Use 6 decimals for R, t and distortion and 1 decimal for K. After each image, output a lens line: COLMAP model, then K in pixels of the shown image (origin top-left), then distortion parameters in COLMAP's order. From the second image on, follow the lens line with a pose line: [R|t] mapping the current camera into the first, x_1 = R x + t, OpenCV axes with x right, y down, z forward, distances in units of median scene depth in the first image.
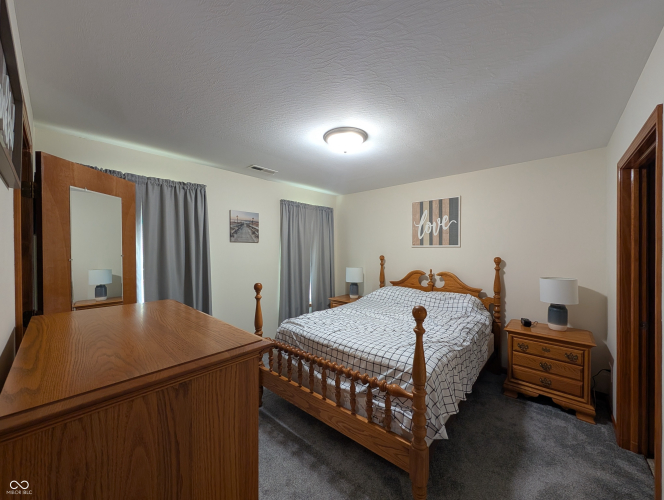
lens RADIAL K [[251.3, 0, 332.6], [0, 251.3, 251.6], [0, 0, 1]] dist [-0.005661, 0.000080]
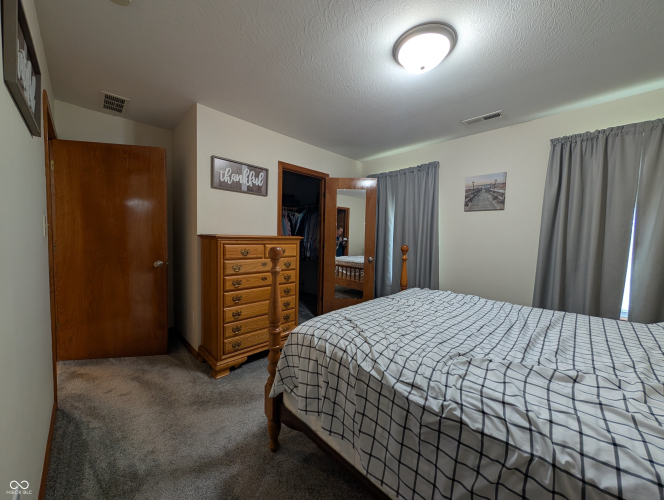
lens RADIAL K [[251.3, 0, 332.3], [0, 251.3, 248.7], [0, 0, 1]] dist [-0.005661, 0.000080]
pose [[-0.061678, 0.057844, -0.996419, 0.544349], [-0.027923, 0.997829, 0.059654, 0.055736], [0.997705, 0.031502, -0.059929, 0.537536]]
